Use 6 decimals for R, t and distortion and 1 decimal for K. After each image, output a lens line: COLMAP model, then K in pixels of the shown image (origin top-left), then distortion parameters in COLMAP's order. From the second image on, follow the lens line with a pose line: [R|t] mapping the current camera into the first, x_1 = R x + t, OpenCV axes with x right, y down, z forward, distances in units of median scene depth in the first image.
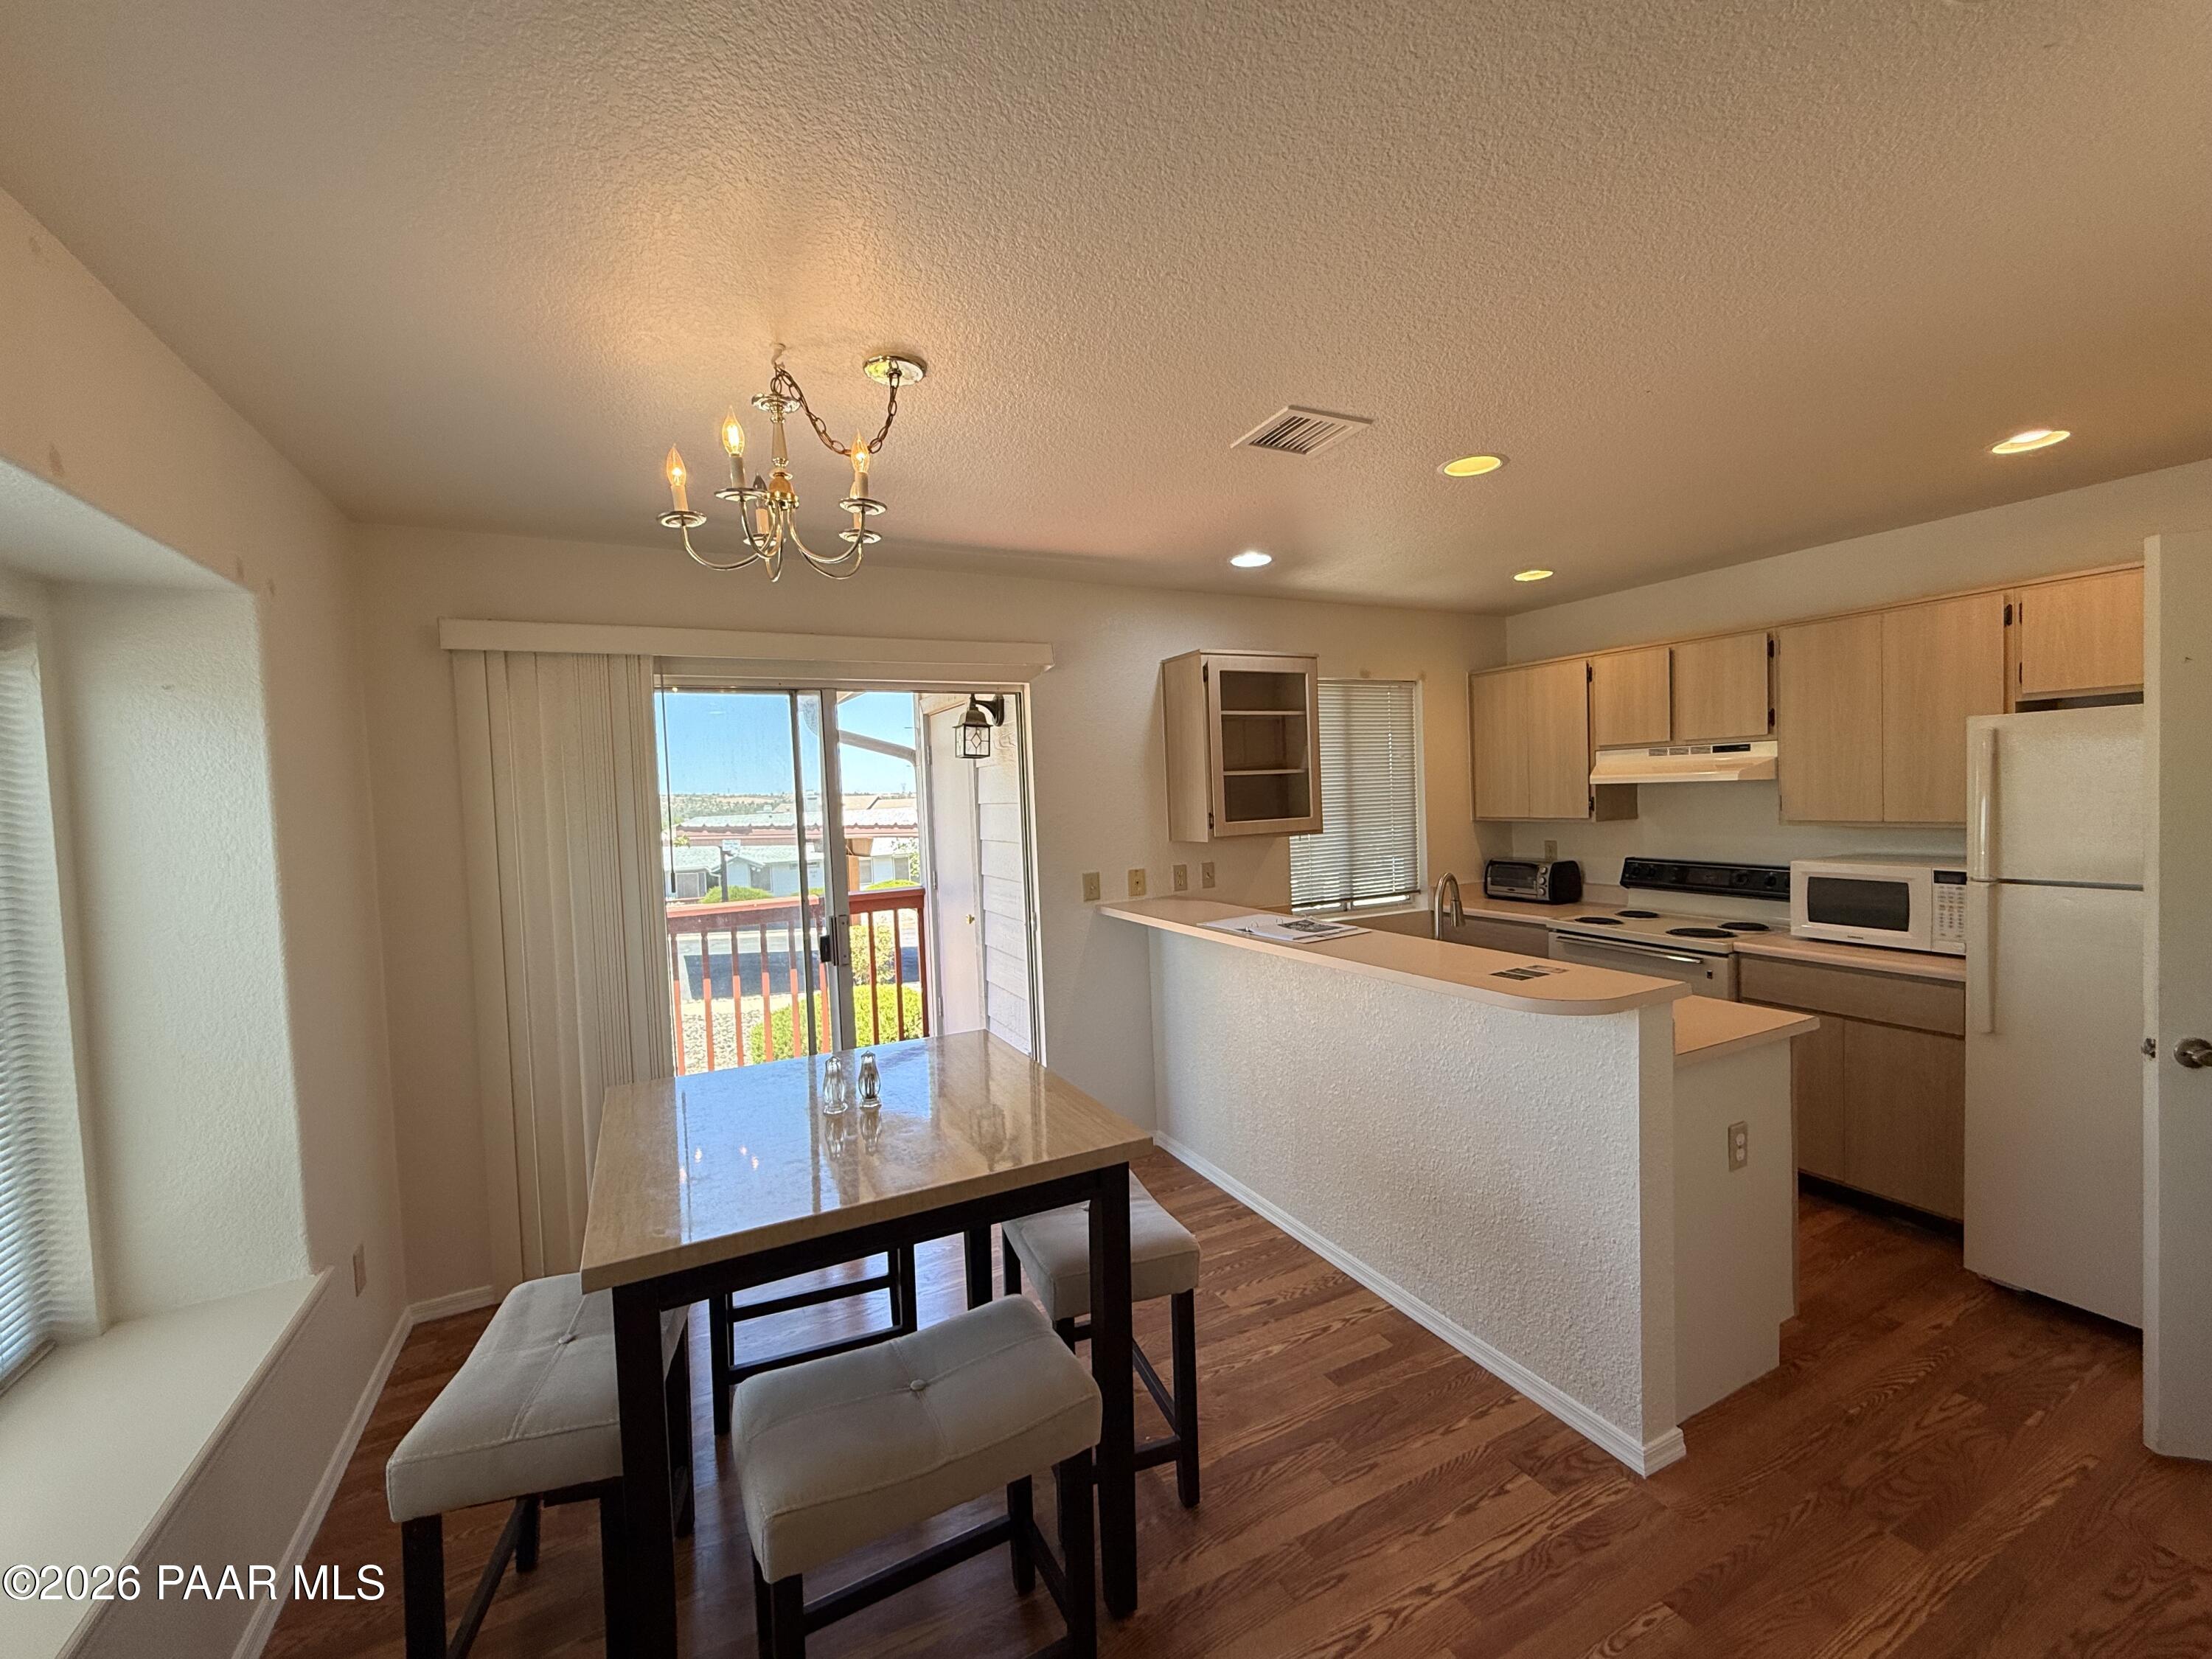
lens RADIAL K [[872.9, 0, 1085.7], [0, 872.9, 828.0], [0, 0, 1]] dist [-0.003268, 0.001248]
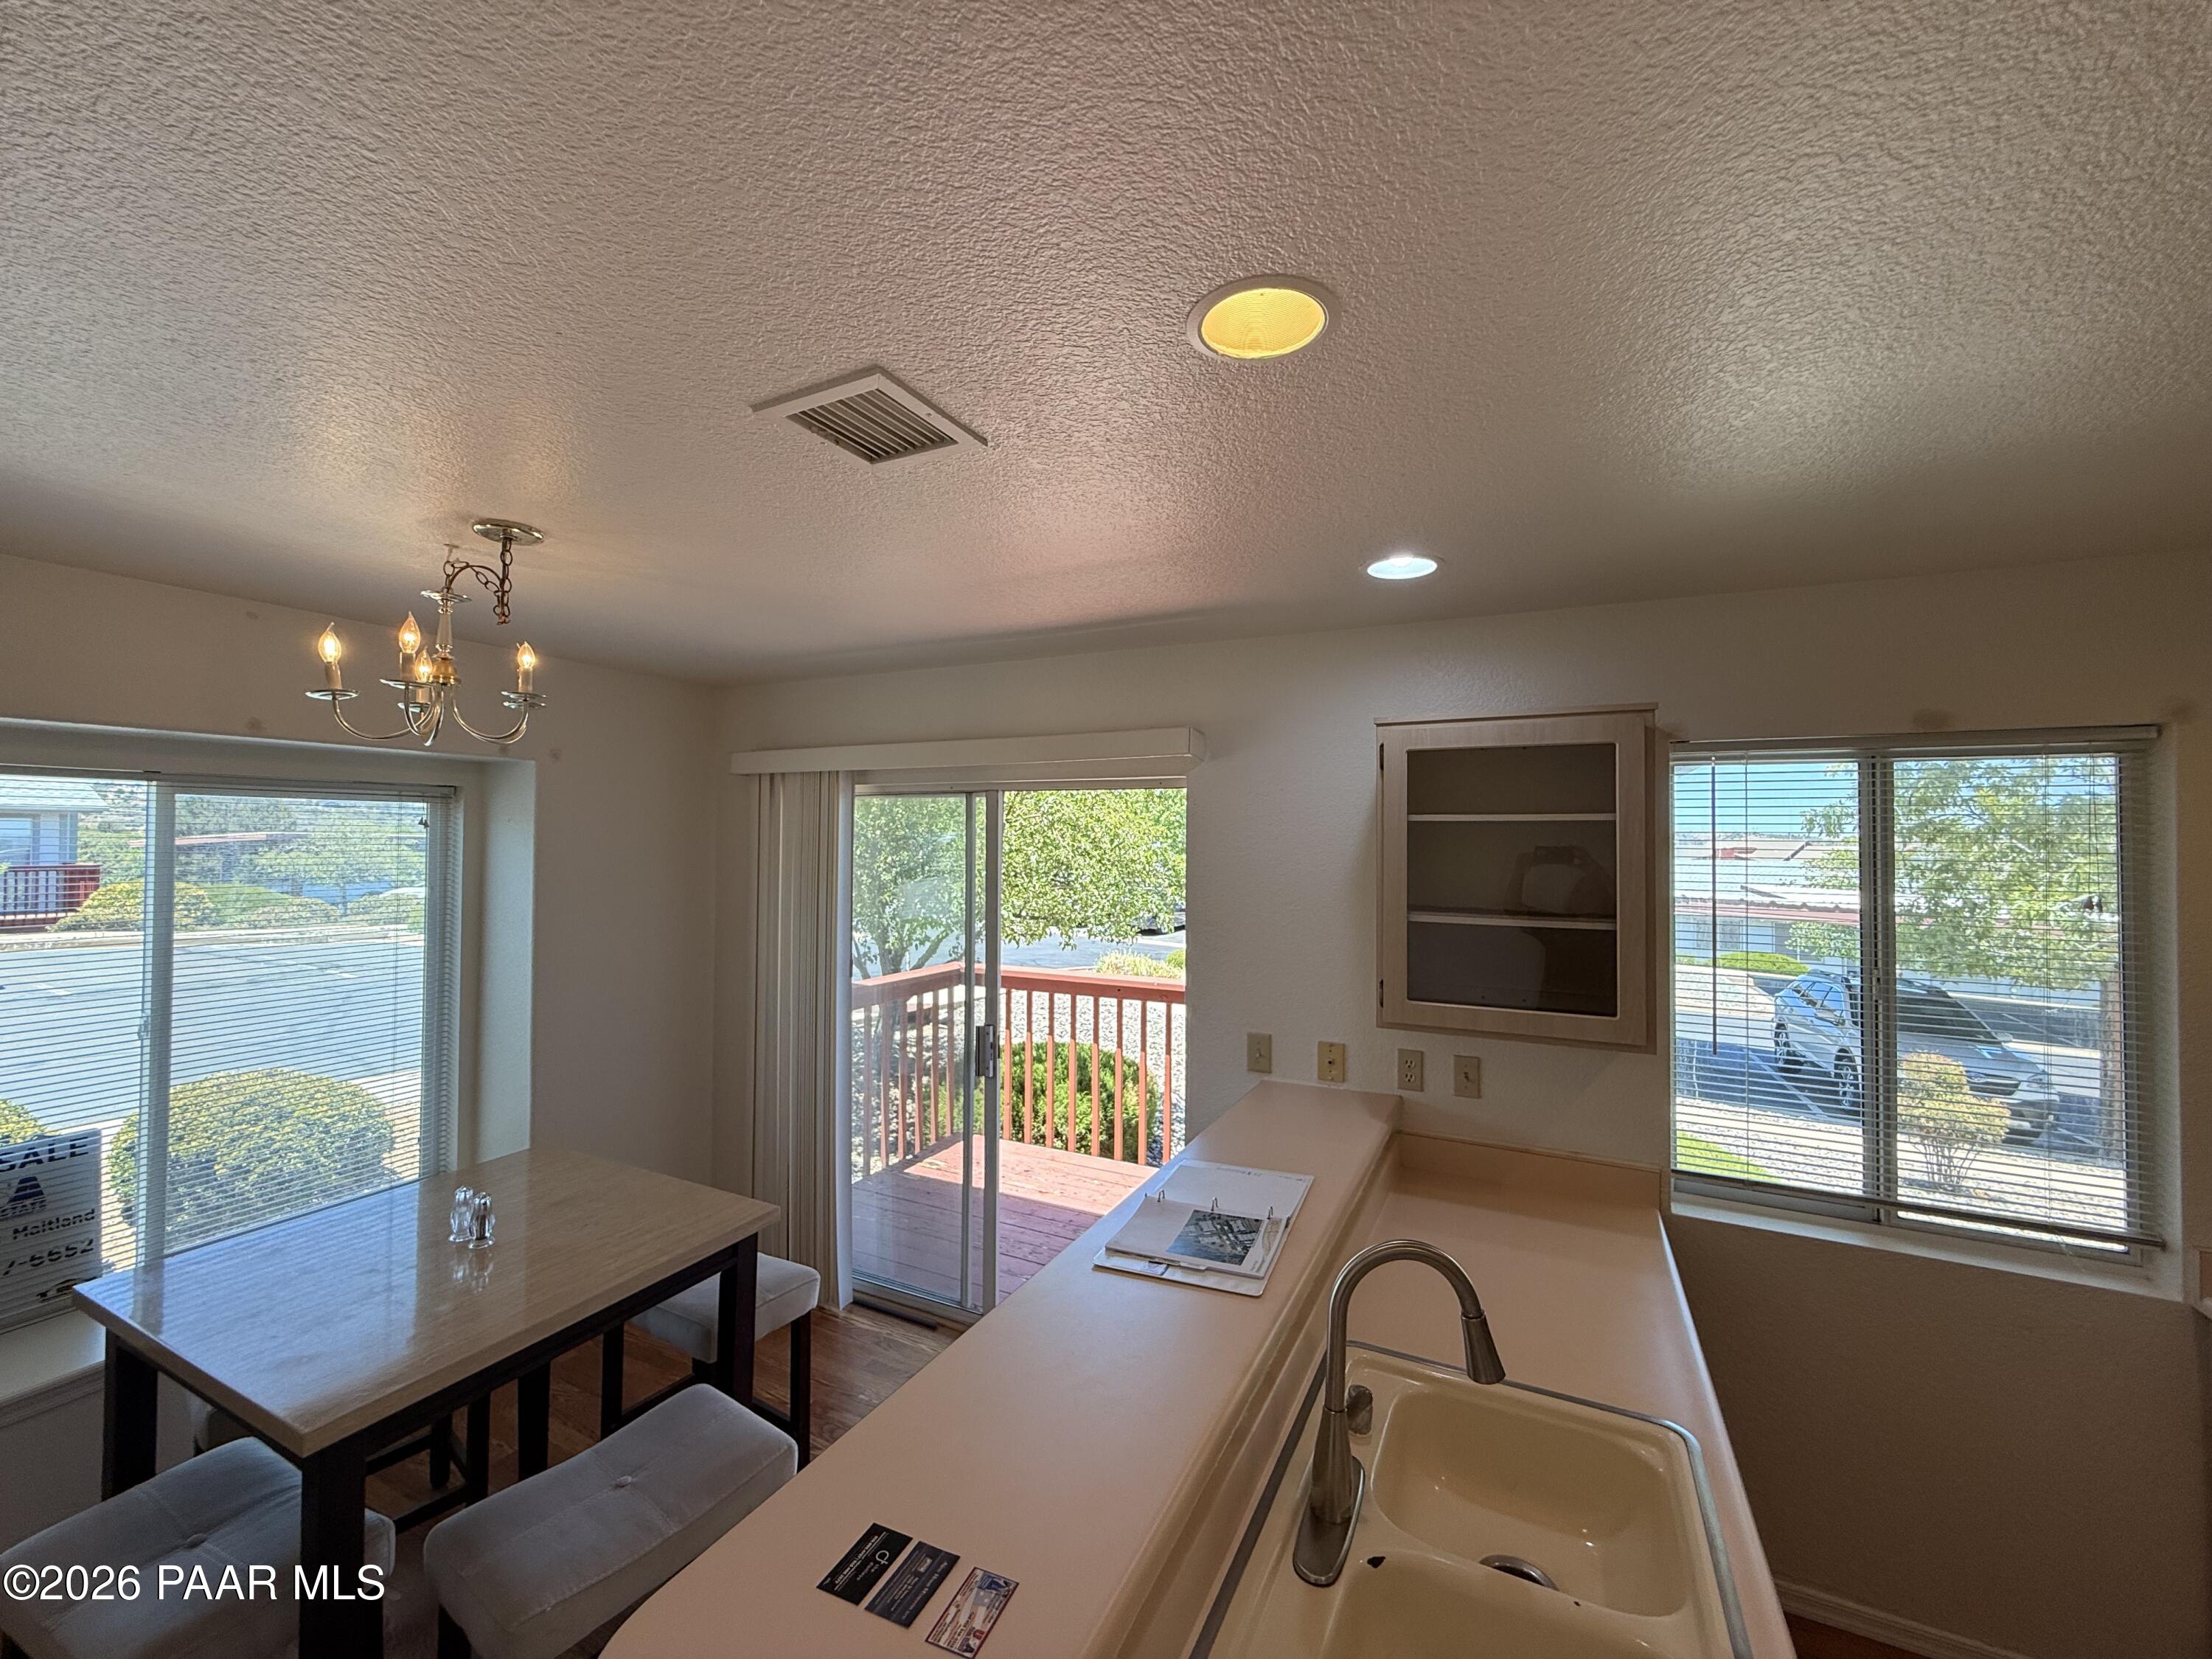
lens RADIAL K [[872.9, 0, 1113.6], [0, 872.9, 831.4], [0, 0, 1]] dist [-0.003268, 0.001248]
pose [[0.610007, 0.032946, -0.791711, 0.565343], [-0.066397, 0.997747, -0.009638, -0.114926], [0.789609, 0.058446, 0.610820, 0.518300]]
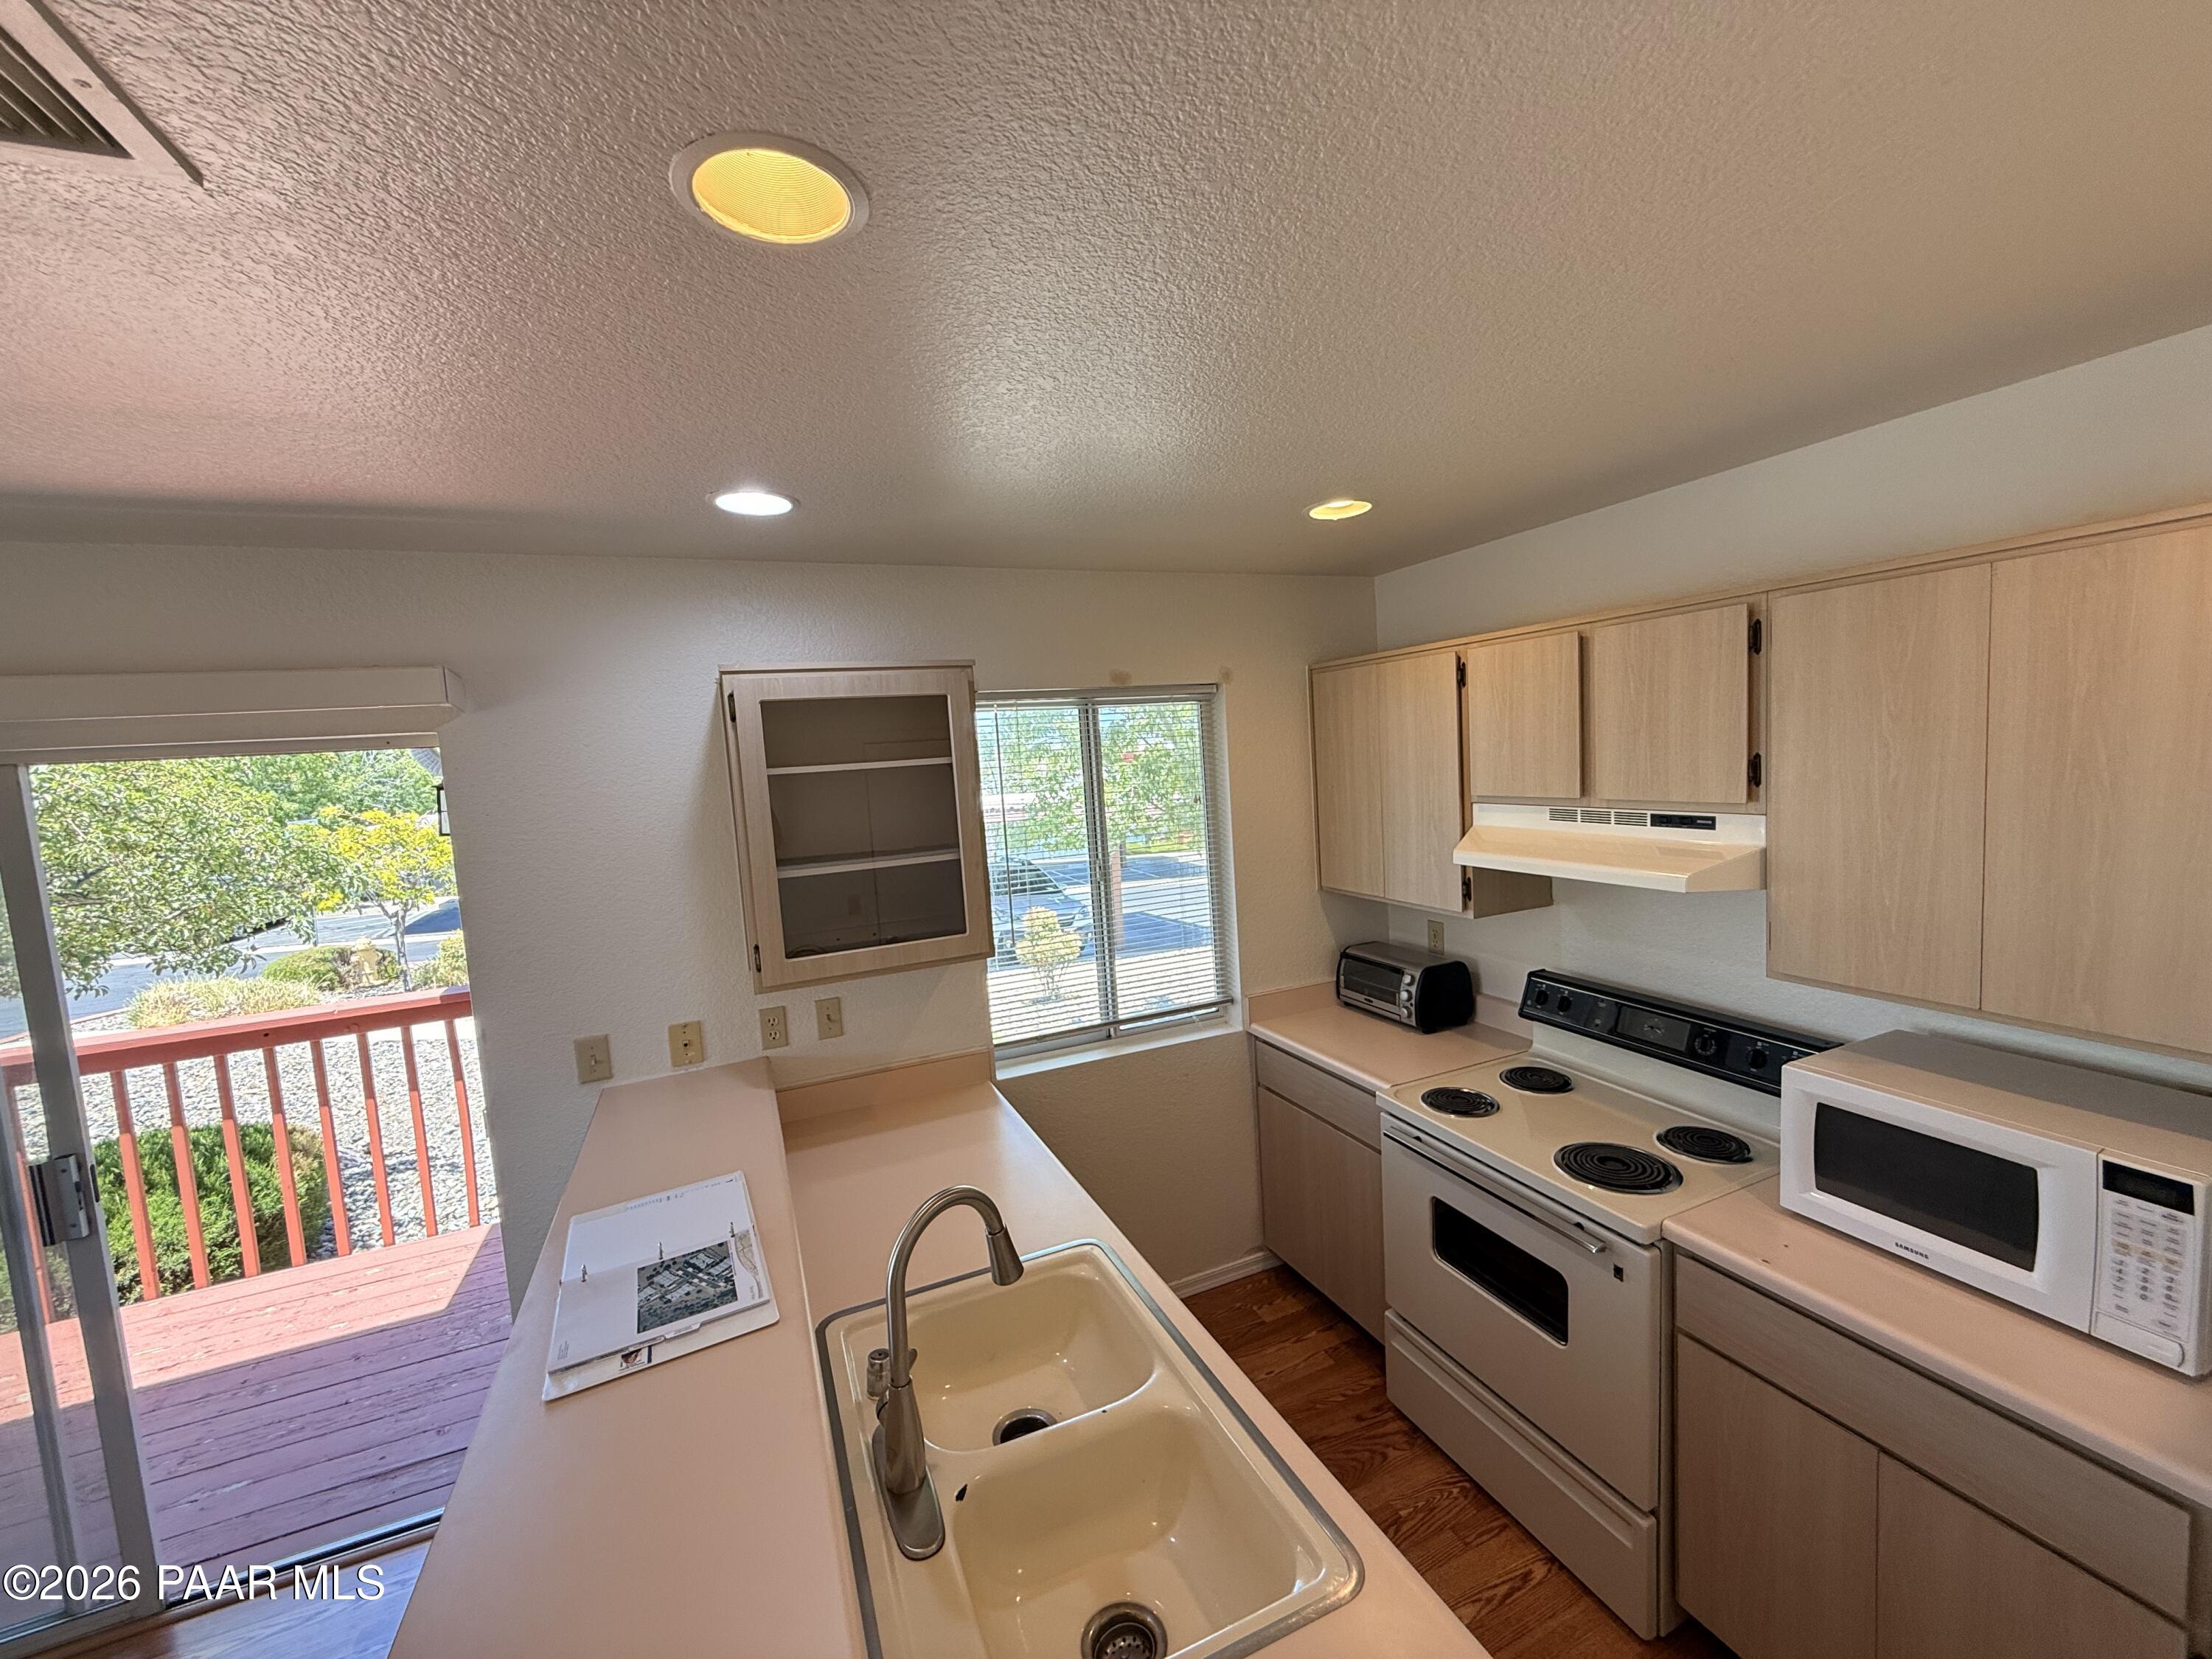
lens RADIAL K [[872.9, 0, 1074.4], [0, 872.9, 829.4], [0, 0, 1]] dist [-0.003268, 0.001248]
pose [[0.998087, -0.020147, -0.058456, 0.431535], [0.022926, 0.998619, 0.047268, -0.130224], [0.057422, -0.048517, 0.997170, 0.480053]]
